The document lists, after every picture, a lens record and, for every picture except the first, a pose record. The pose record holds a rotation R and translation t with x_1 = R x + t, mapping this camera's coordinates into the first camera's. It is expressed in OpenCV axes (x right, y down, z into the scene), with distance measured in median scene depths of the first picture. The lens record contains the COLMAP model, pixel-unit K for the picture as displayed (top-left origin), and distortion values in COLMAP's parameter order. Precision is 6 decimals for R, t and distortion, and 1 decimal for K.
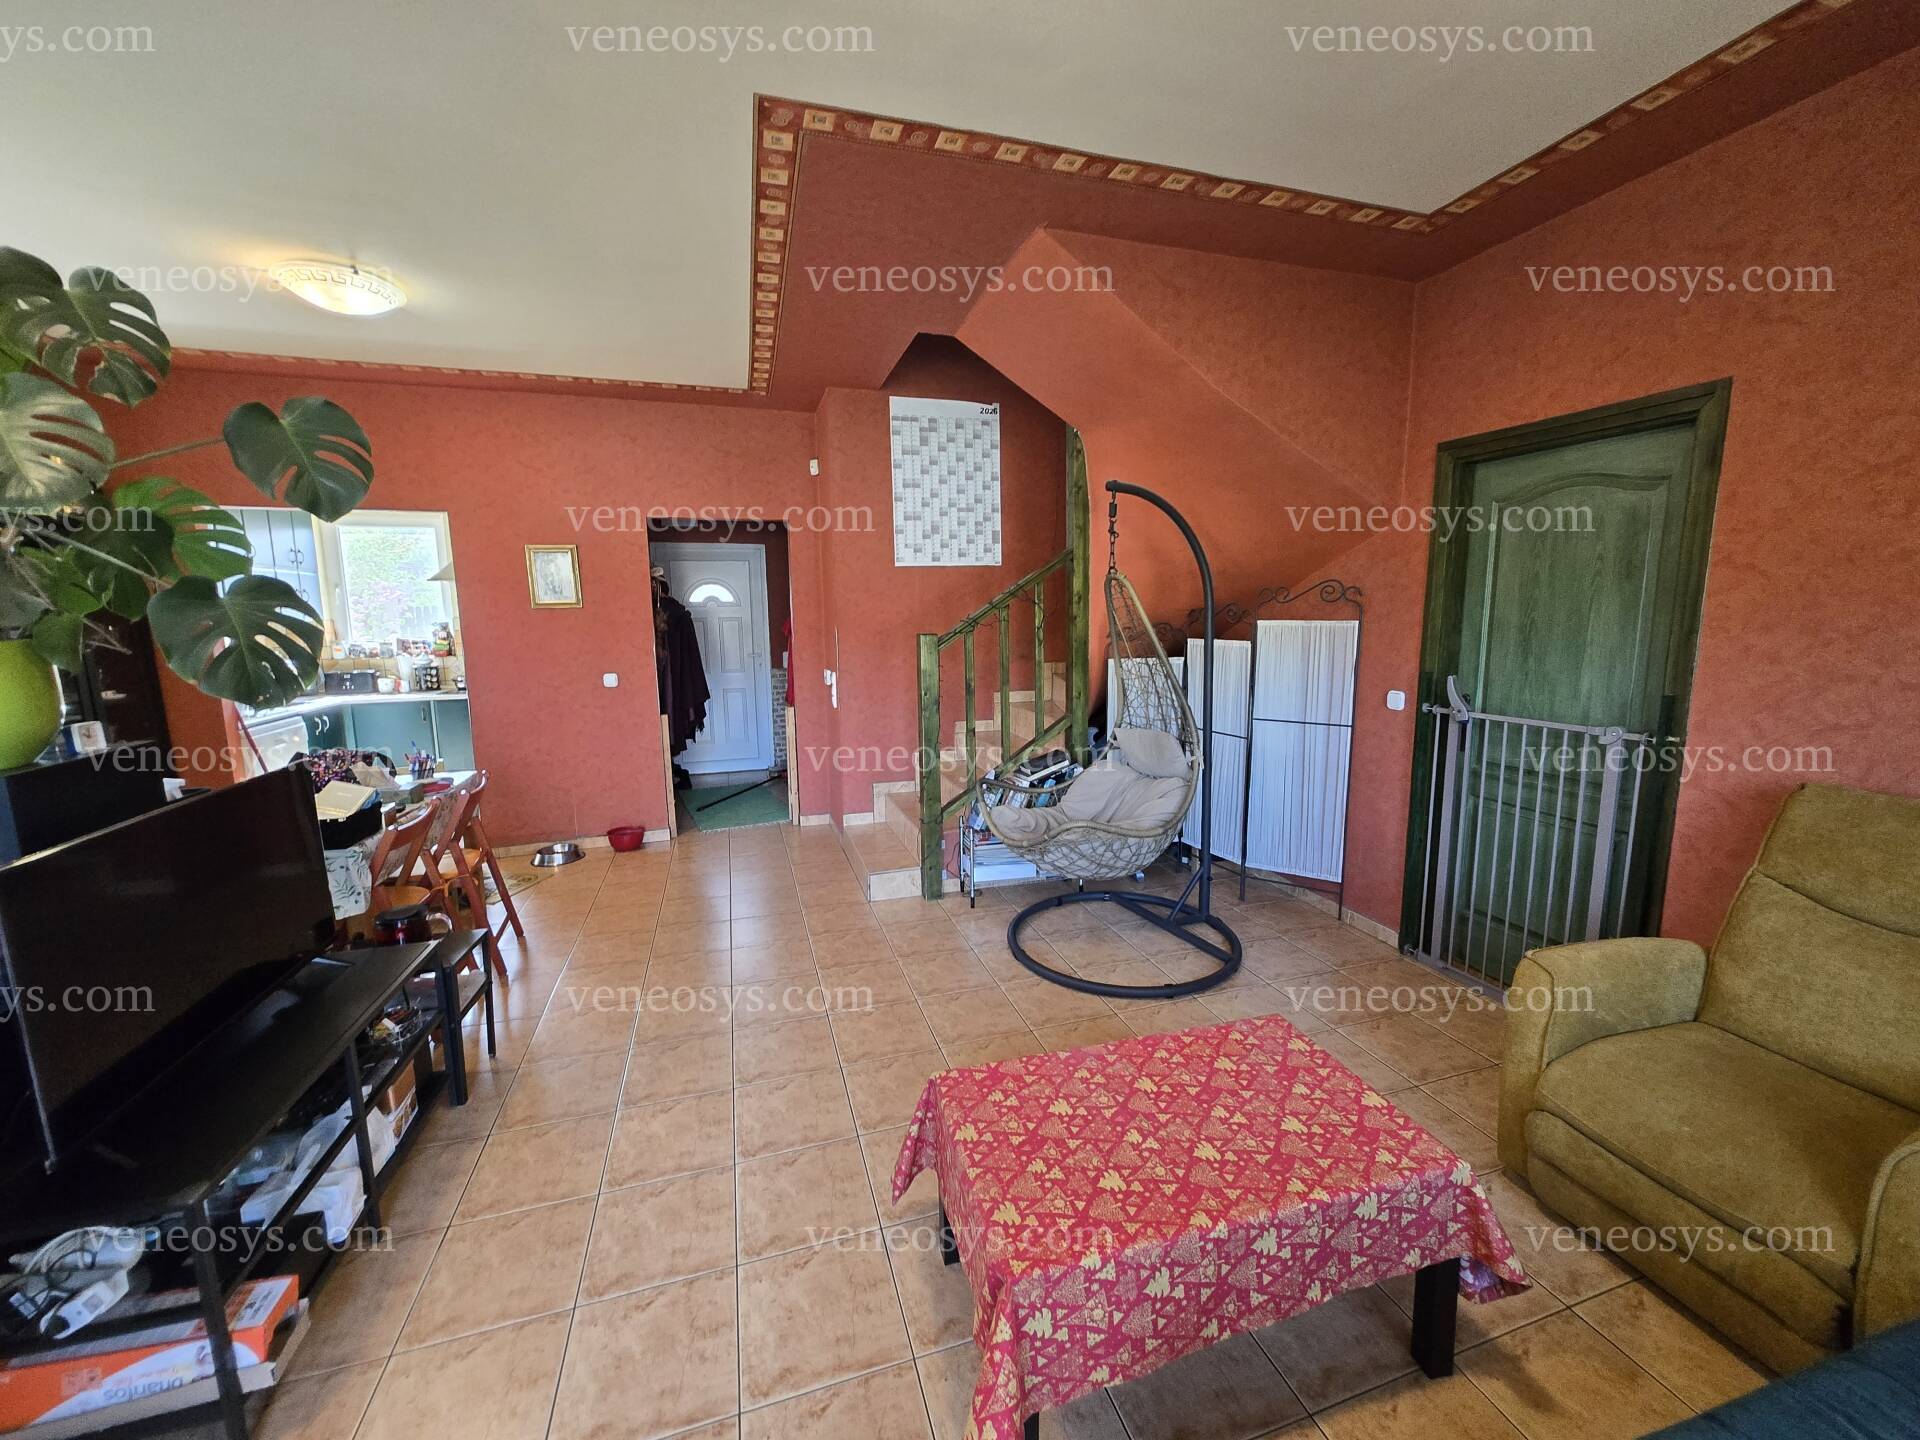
lens RADIAL K [[751.8, 0, 964.3], [0, 751.8, 716.1], [0, 0, 1]] dist [-0.003980, 0.001198]
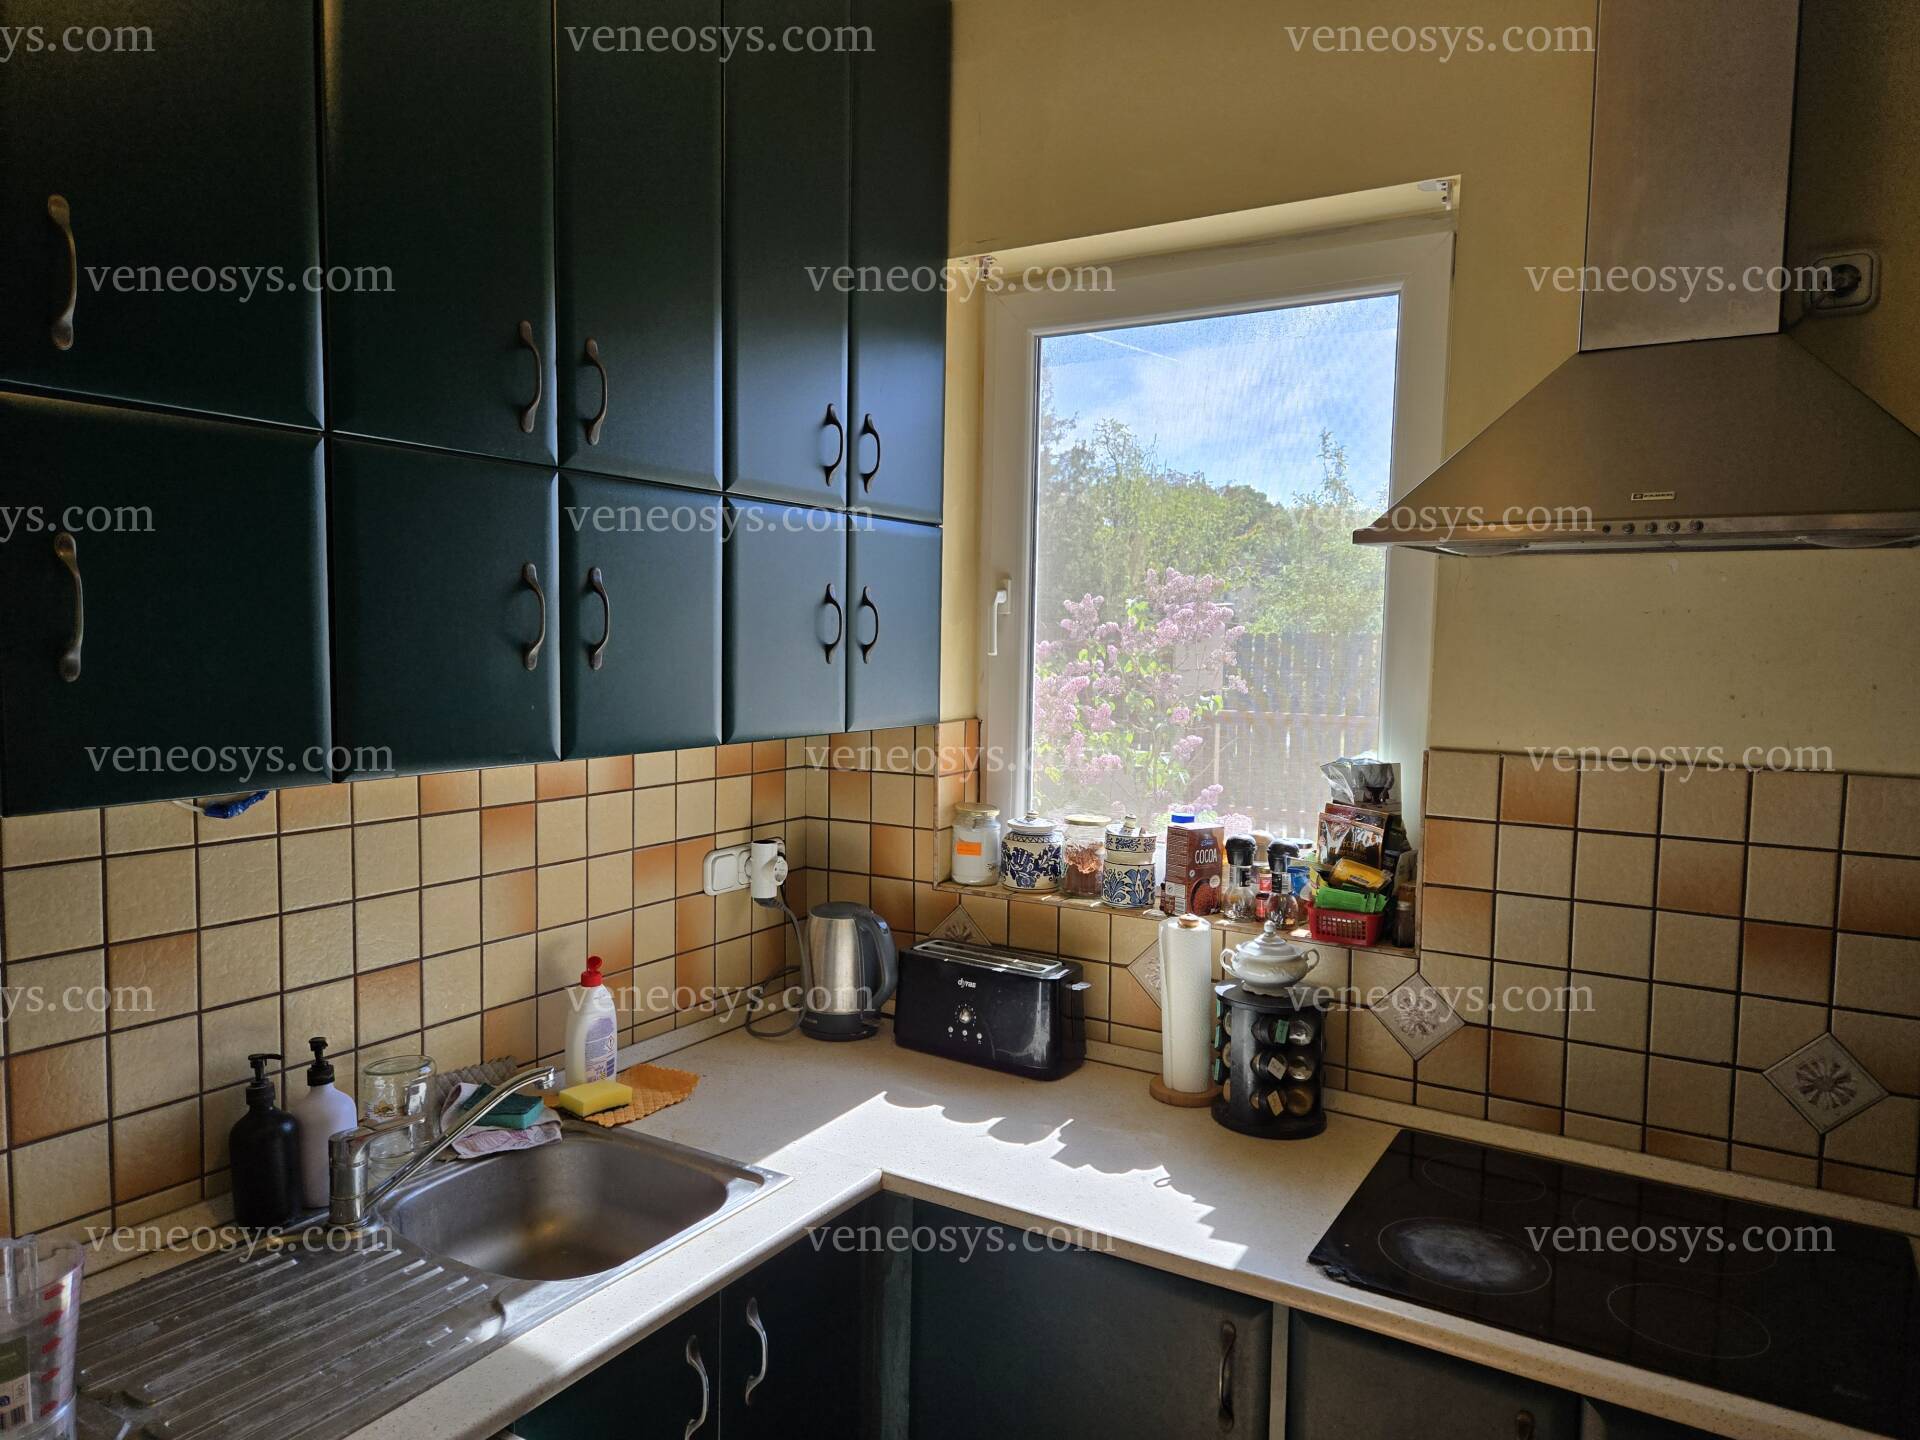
lens RADIAL K [[1305.0, 0, 959.6], [0, 1305.0, 716.2], [0, 0, 1]] dist [0.050337, -0.039674]
pose [[0.654611, 0.075582, -0.752178, -0.517081], [-0.122691, 0.992420, -0.007054, -0.123219], [0.745943, 0.096903, 0.658922, 0.704830]]
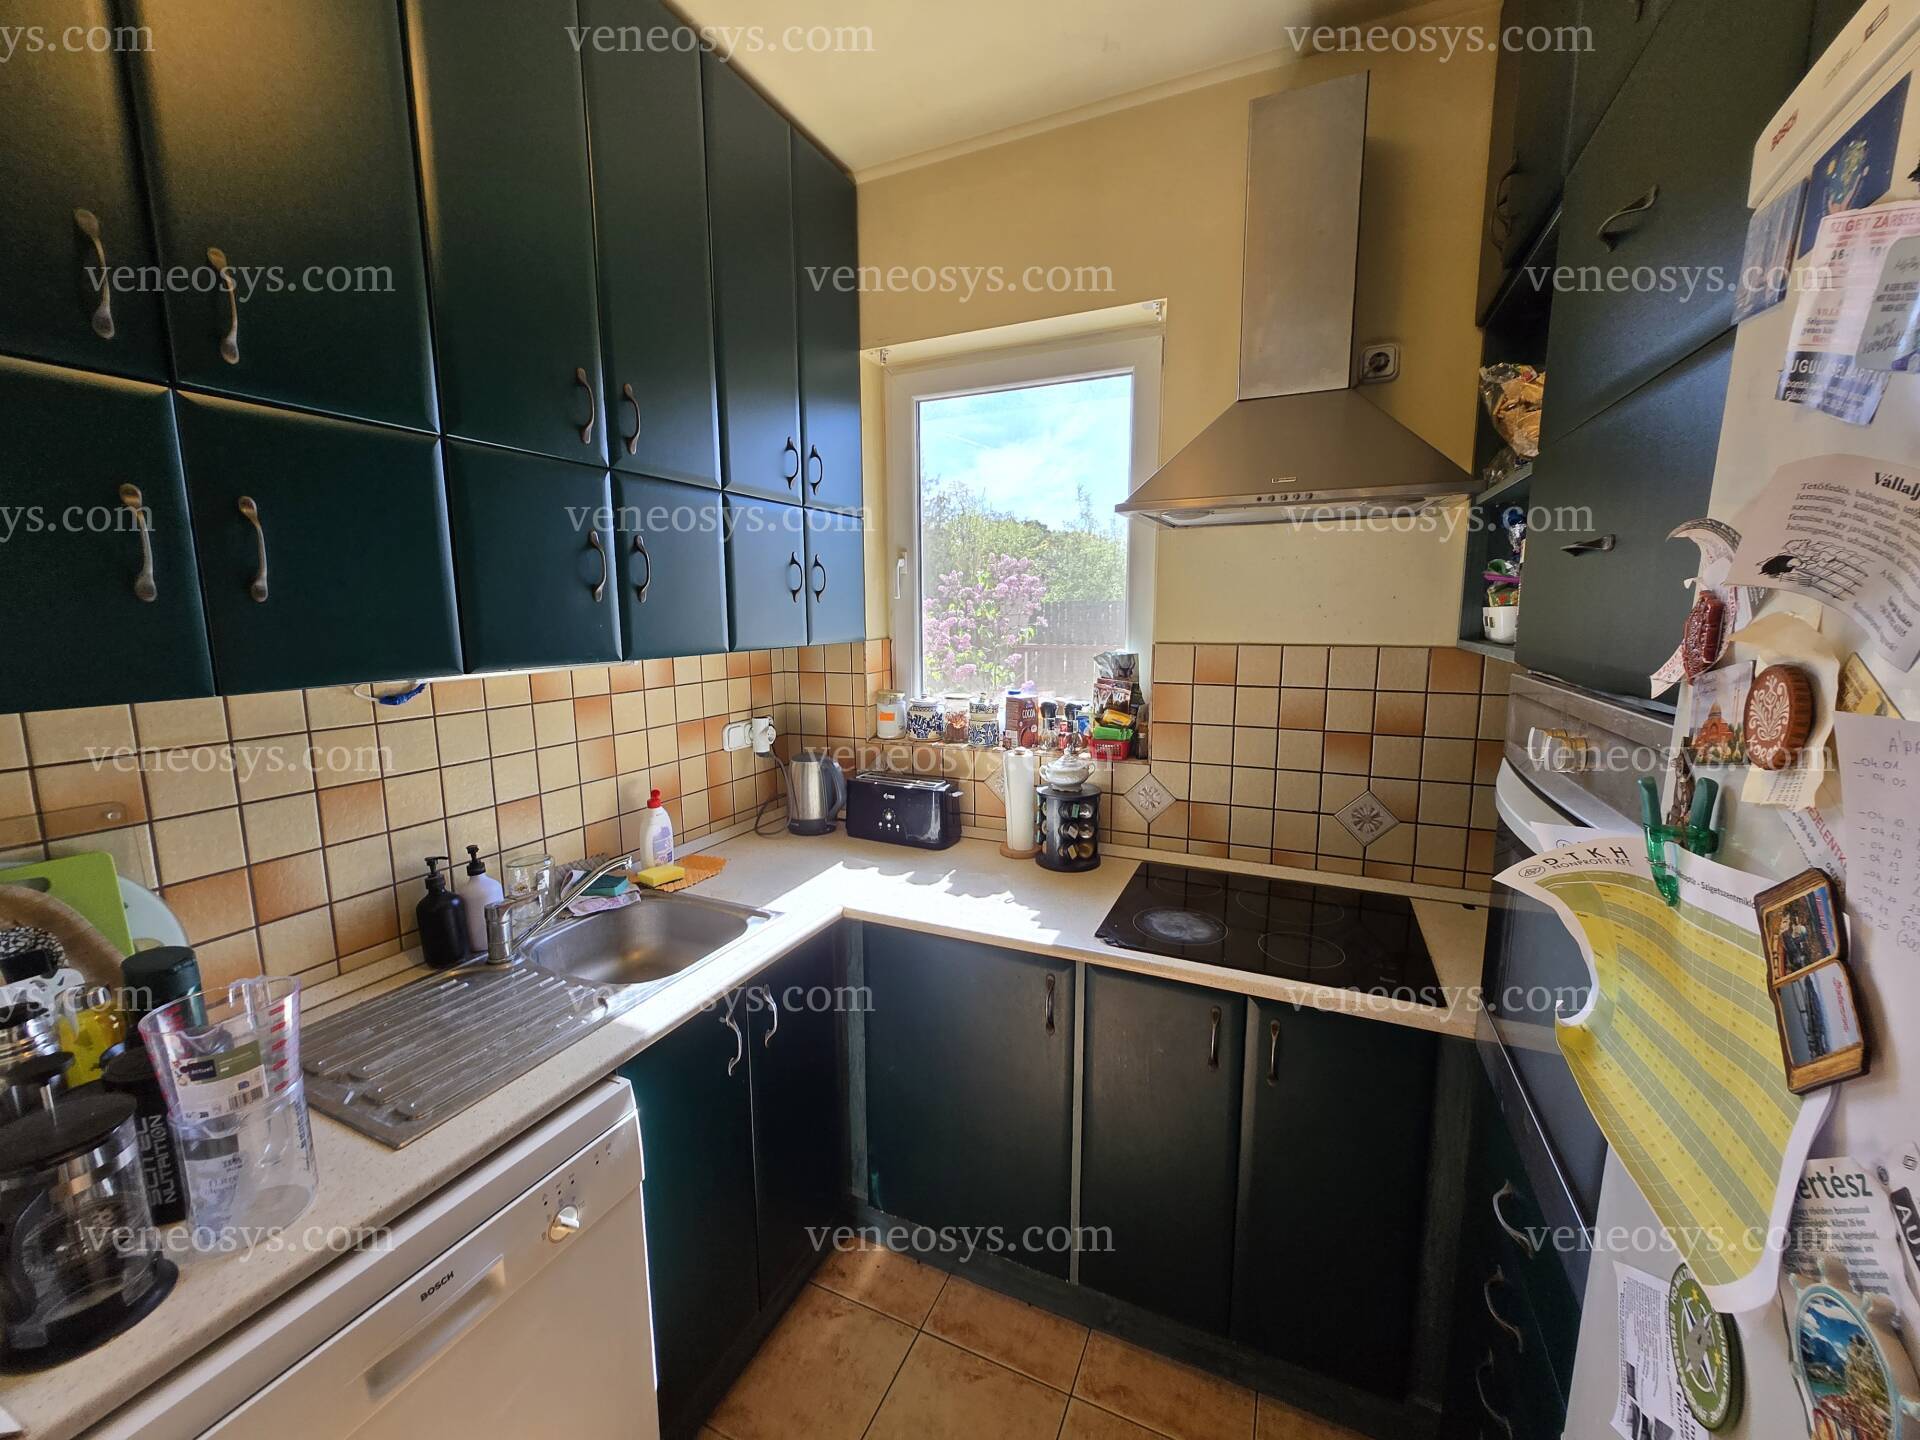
lens RADIAL K [[751.8, 0, 972.8], [0, 751.8, 708.2], [0, 0, 1]] dist [-0.003980, 0.001198]
pose [[0.747216, 0.096755, -0.657501, -0.530216], [-0.090392, 0.994948, 0.043687, -0.111189], [0.658406, 0.026789, 0.752186, 0.716026]]
